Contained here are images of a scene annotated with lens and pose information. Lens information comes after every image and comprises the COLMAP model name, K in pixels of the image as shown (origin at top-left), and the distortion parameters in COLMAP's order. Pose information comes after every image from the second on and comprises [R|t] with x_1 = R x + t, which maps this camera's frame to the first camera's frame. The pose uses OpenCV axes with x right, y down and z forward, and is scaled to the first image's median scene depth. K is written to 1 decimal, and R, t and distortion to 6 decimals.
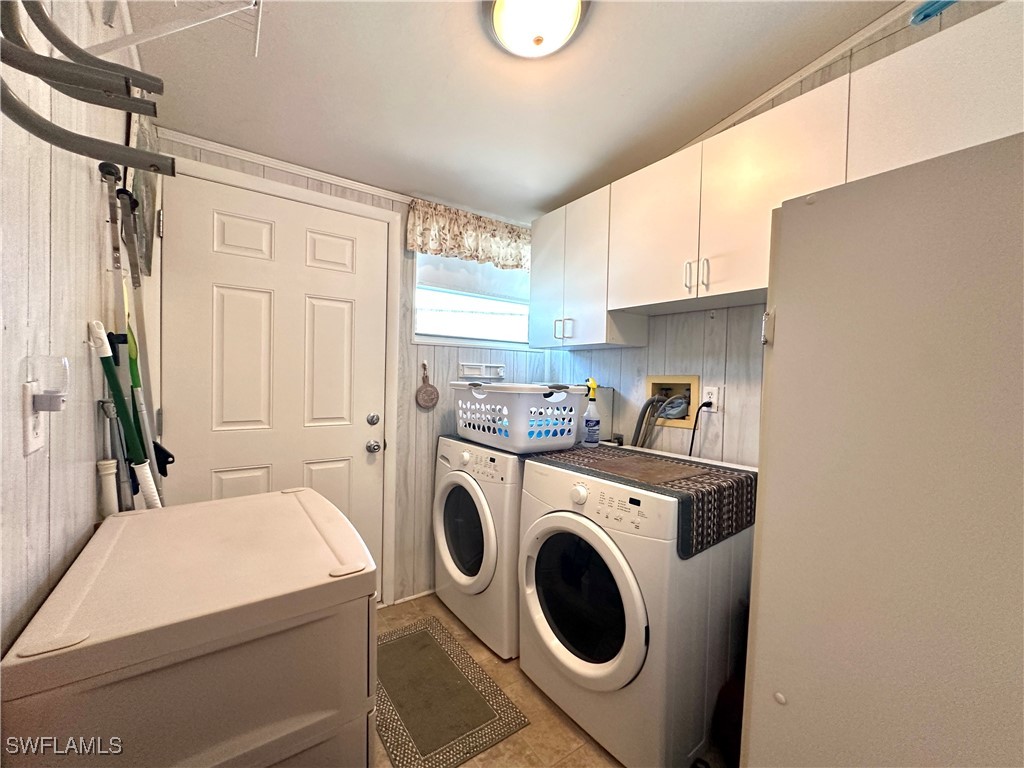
lens RADIAL K [[411.3, 0, 510.7], [0, 411.3, 385.3], [0, 0, 1]] dist [-0.006486, 0.001778]
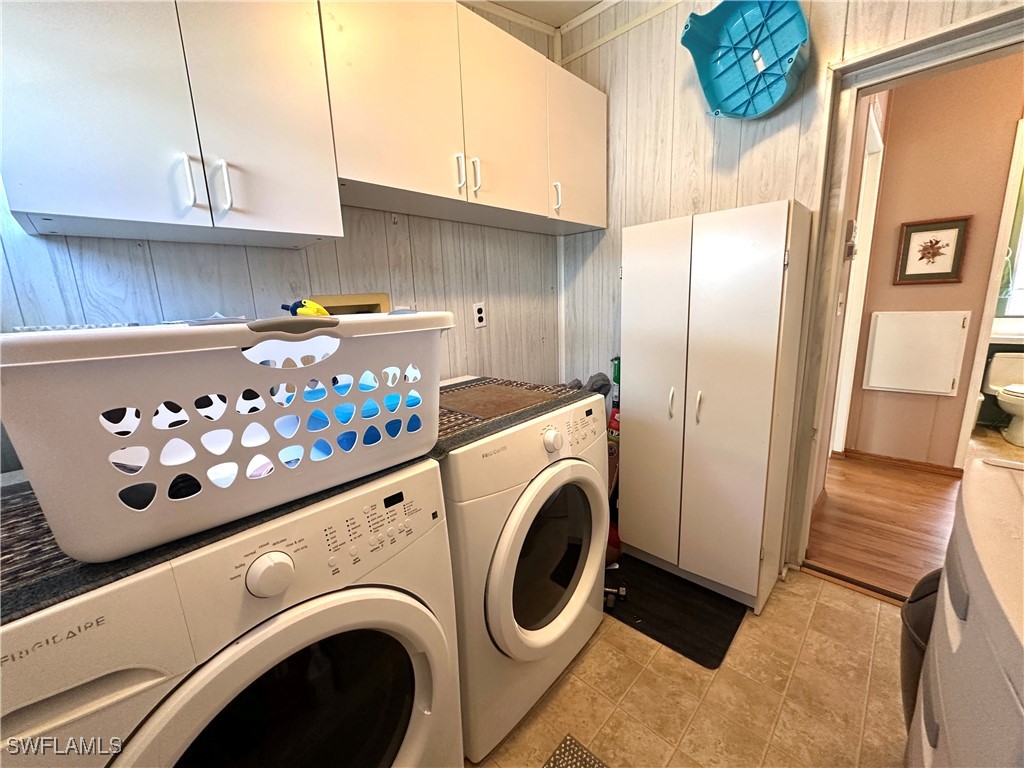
lens RADIAL K [[411.3, 0, 510.7], [0, 411.3, 385.3], [0, 0, 1]] dist [-0.006486, 0.001778]
pose [[-0.175950, -0.217463, 0.960079, -0.455675], [0.057209, 0.971387, 0.230509, -0.021435], [-0.982735, 0.095483, -0.158475, 0.969514]]
